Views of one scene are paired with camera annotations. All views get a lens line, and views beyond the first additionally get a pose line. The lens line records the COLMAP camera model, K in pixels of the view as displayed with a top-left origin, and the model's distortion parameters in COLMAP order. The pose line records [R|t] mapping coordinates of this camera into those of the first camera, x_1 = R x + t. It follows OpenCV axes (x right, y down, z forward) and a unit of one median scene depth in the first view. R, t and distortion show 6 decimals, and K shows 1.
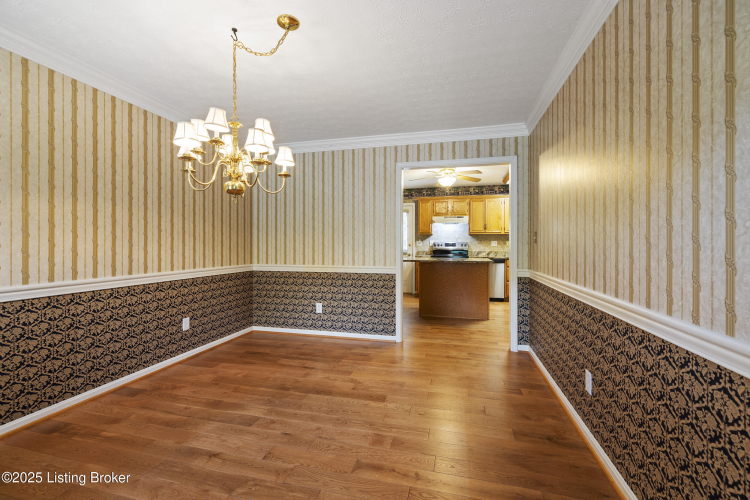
lens RADIAL K [[321.5, 0, 373.7], [0, 321.5, 244.5], [0, 0, 1]] dist [0.001517, 0.000665]
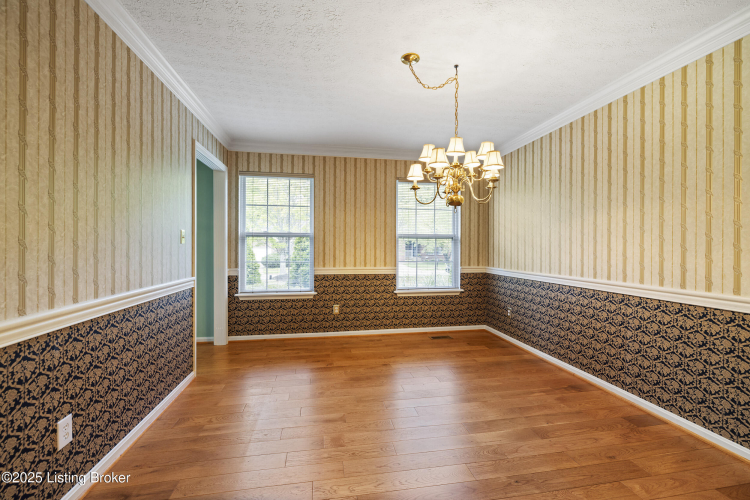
lens RADIAL K [[321.5, 0, 378.1], [0, 321.5, 248.9], [0, 0, 1]] dist [0.001517, 0.000665]
pose [[-0.905337, -0.002657, -0.424686, 0.396660], [-0.004767, 0.999981, 0.003905, -0.001313], [0.424668, 0.005560, -0.905332, 2.367715]]
